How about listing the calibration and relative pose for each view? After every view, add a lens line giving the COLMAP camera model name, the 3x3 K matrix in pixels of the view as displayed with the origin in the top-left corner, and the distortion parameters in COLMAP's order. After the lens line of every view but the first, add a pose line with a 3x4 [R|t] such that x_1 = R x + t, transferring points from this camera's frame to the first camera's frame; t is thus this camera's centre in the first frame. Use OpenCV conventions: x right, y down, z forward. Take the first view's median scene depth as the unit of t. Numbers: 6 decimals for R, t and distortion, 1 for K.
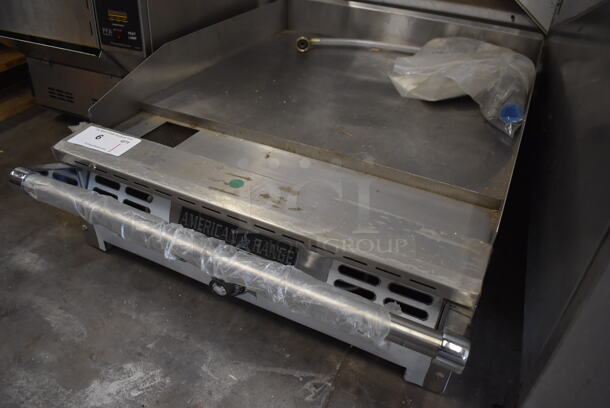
lens RADIAL K [[473.7, 0, 305.0], [0, 473.7, 204.0], [0, 0, 1]] dist [-0.101964, 0.017987]
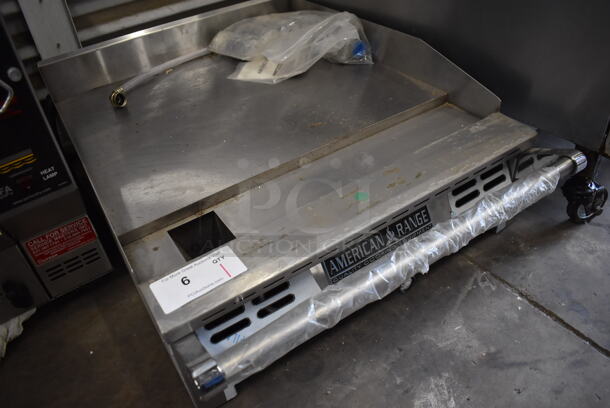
lens RADIAL K [[473.7, 0, 305.0], [0, 473.7, 204.0], [0, 0, 1]] dist [-0.101964, 0.017987]
pose [[0.500665, -0.601490, 0.622531, -0.785923], [0.589525, 0.763528, 0.263600, -0.344616], [-0.633872, 0.235022, 0.736865, 0.294668]]
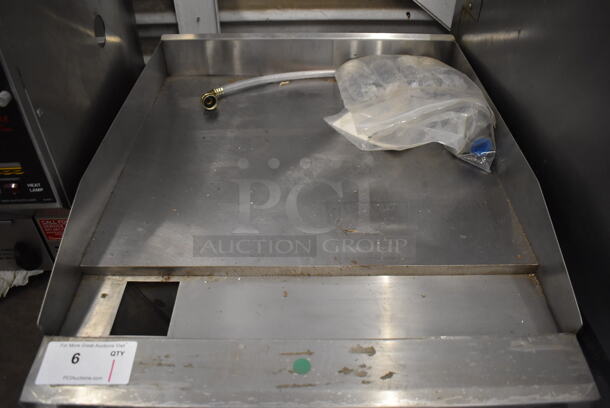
lens RADIAL K [[473.7, 0, 305.0], [0, 473.7, 204.0], [0, 0, 1]] dist [-0.101964, 0.017987]
pose [[0.893993, -0.325892, 0.307524, -0.275136], [0.287696, 0.943637, 0.163646, -0.409547], [-0.343522, -0.057825, 0.937363, 0.220011]]
